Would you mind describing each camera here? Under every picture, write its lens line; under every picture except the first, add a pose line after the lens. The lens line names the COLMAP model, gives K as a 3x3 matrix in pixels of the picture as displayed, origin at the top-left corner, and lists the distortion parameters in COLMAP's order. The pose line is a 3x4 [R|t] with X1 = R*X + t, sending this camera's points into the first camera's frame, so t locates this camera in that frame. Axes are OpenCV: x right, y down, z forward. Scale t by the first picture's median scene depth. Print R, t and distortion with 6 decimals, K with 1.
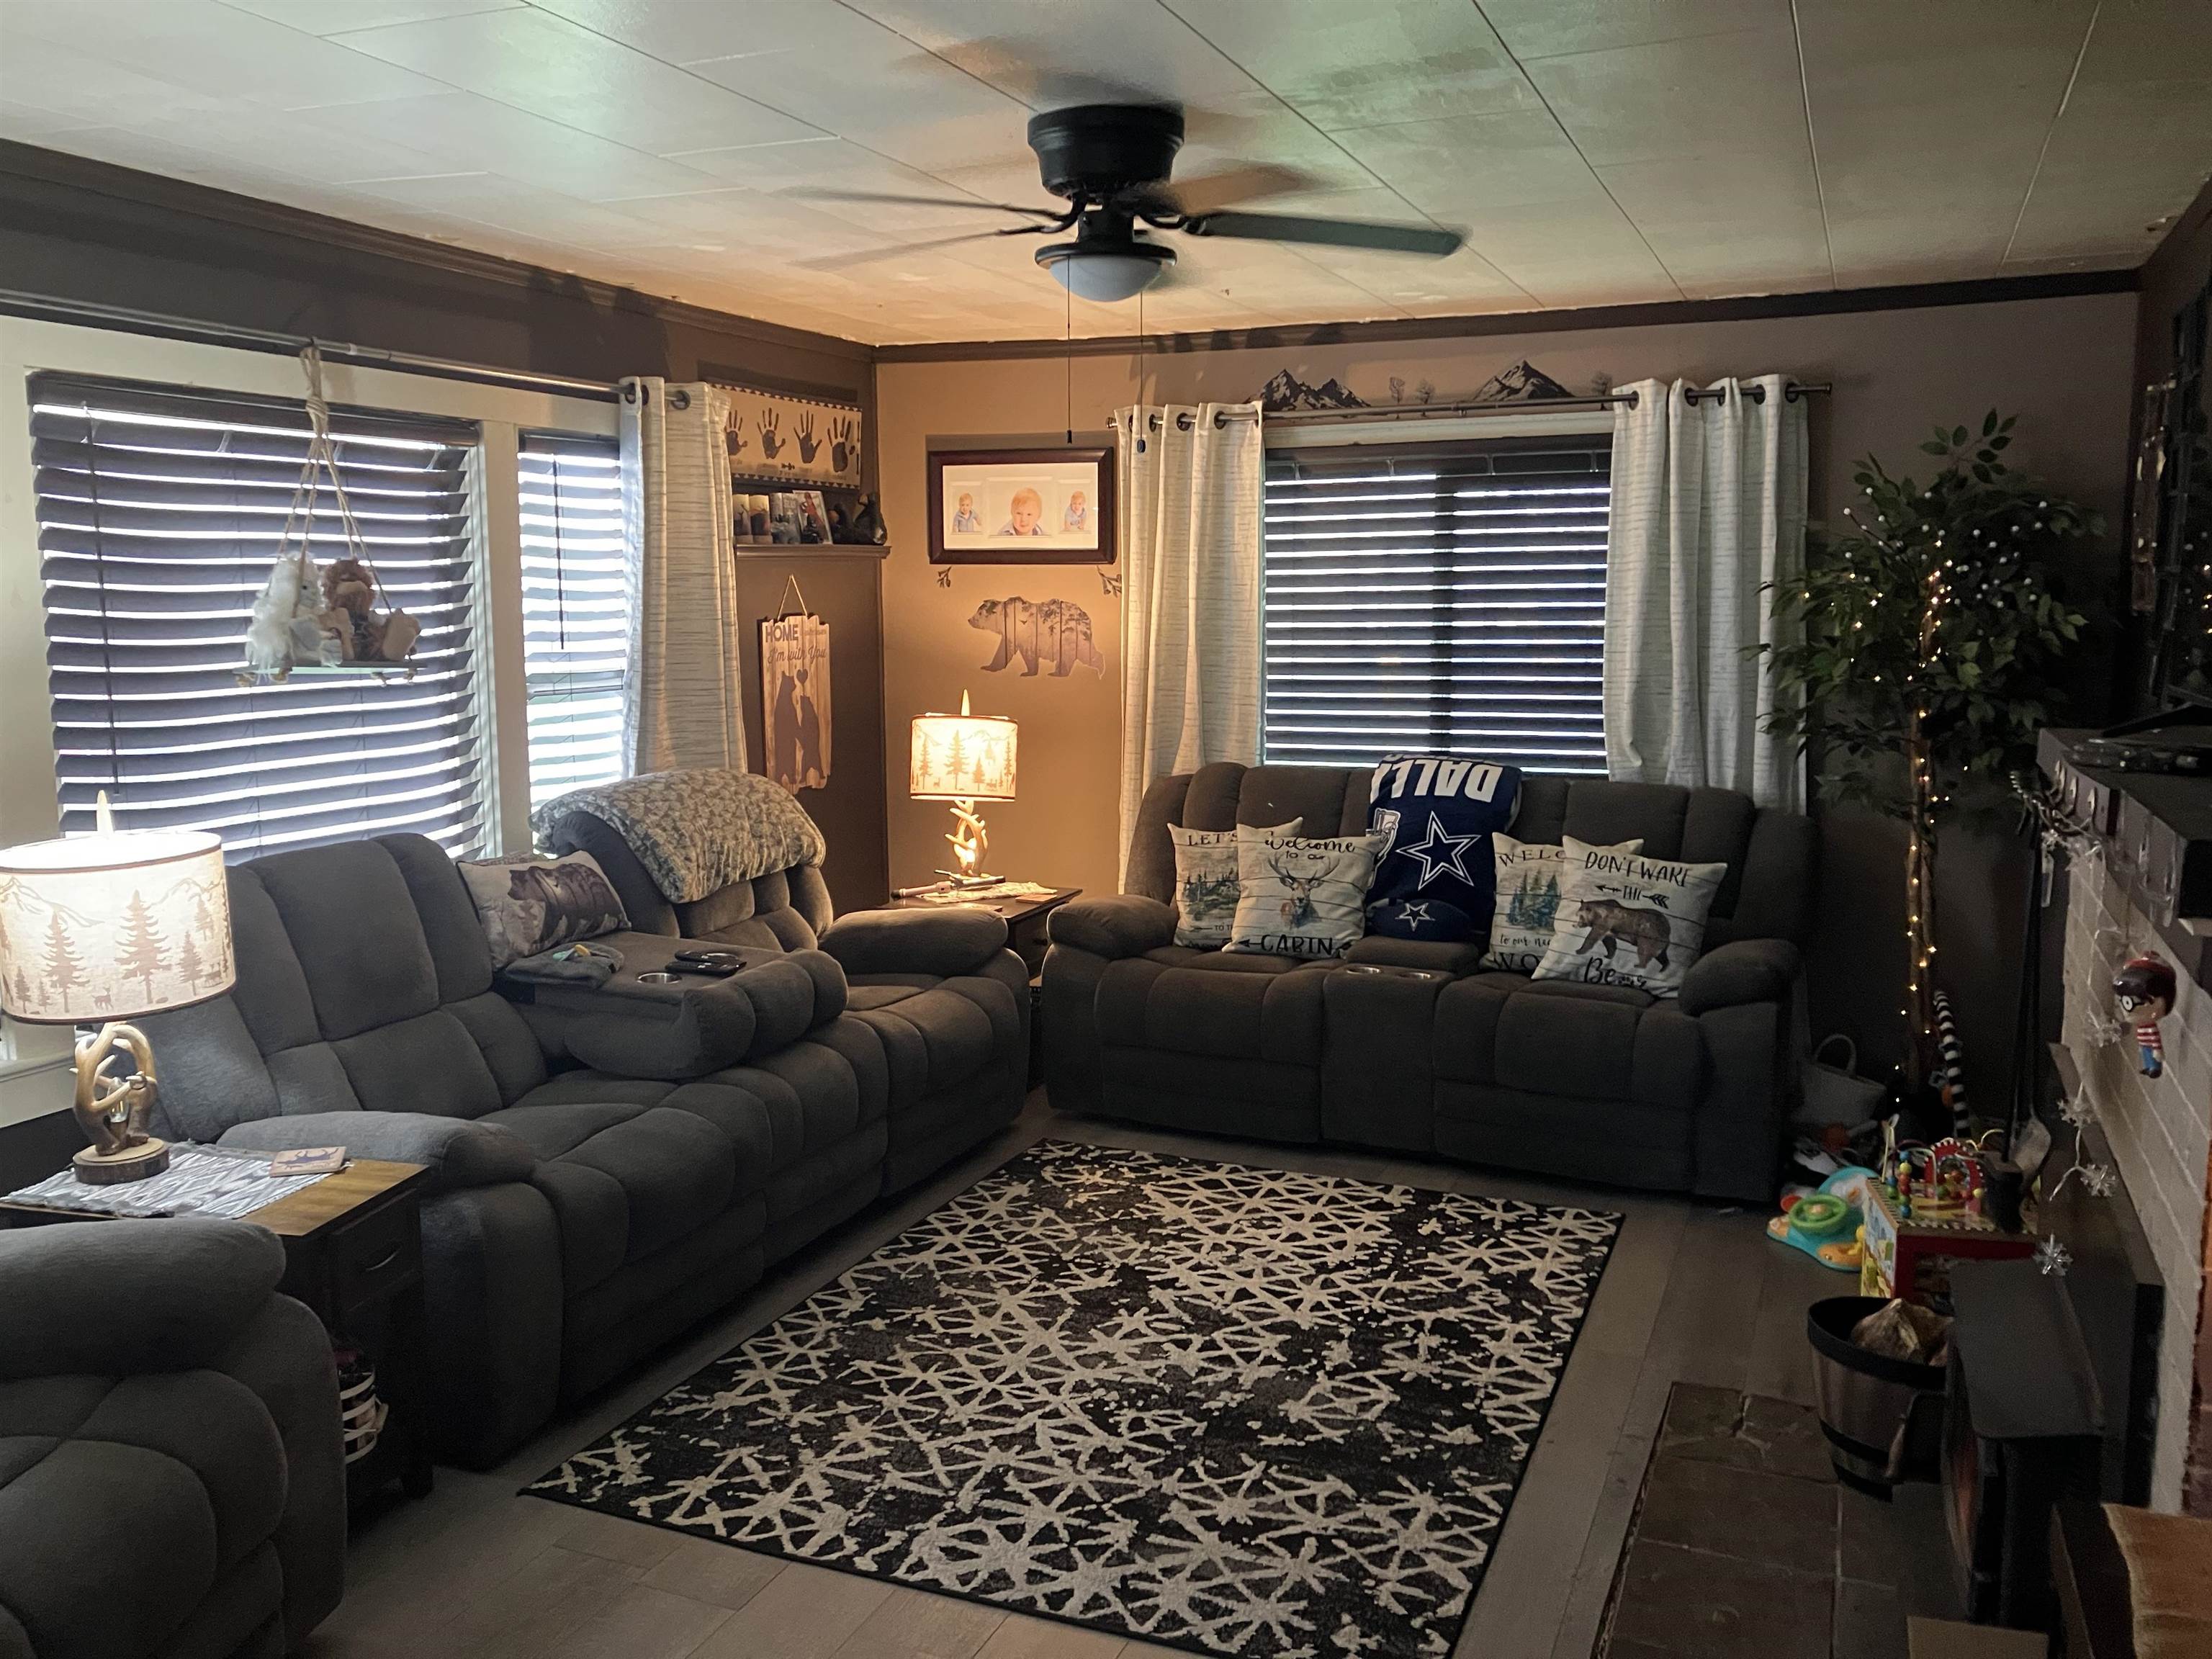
lens RADIAL K [[1795.1, 0, 1108.6], [0, 1795.1, 823.2], [0, 0, 1]] dist [0.008219, -0.012024]
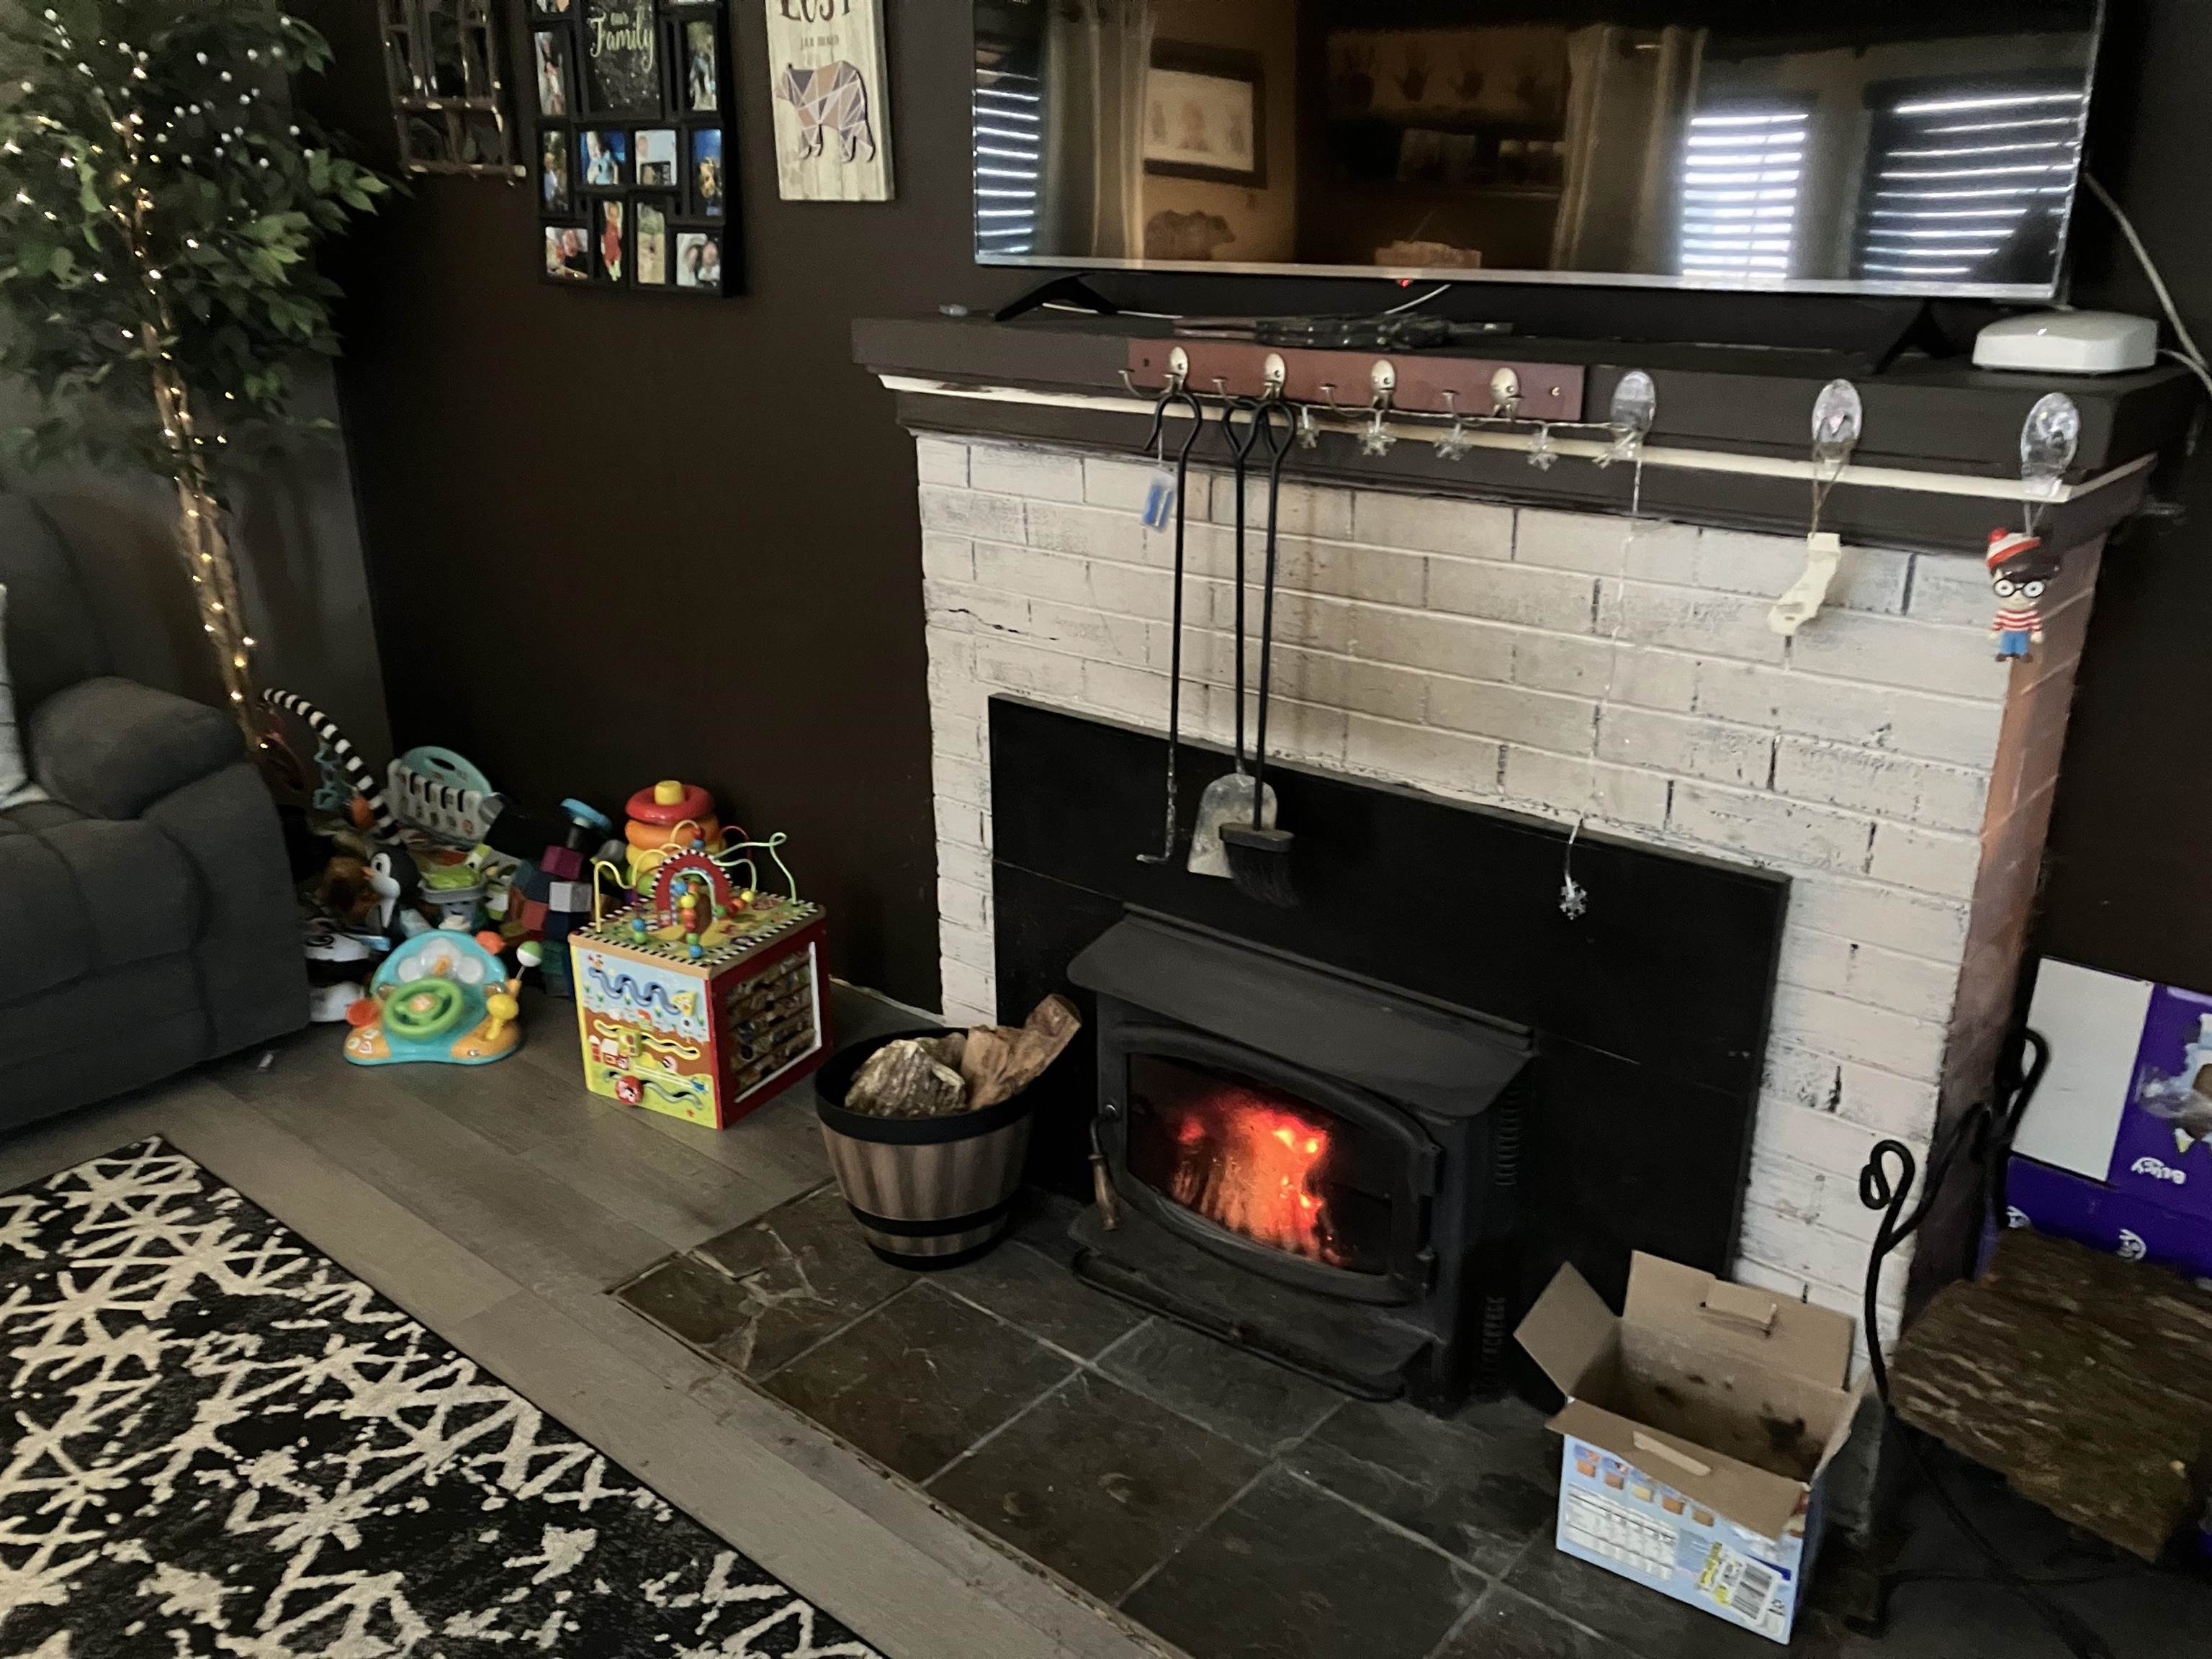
lens RADIAL K [[1795.1, 0, 1105.2], [0, 1795.1, 839.1], [0, 0, 1]] dist [0.008219, -0.012024]
pose [[0.285208, -0.329929, 0.899891, -0.193207], [0.120963, 0.943770, 0.307679, -0.051893], [-0.950802, 0.021101, 0.309080, 0.515873]]
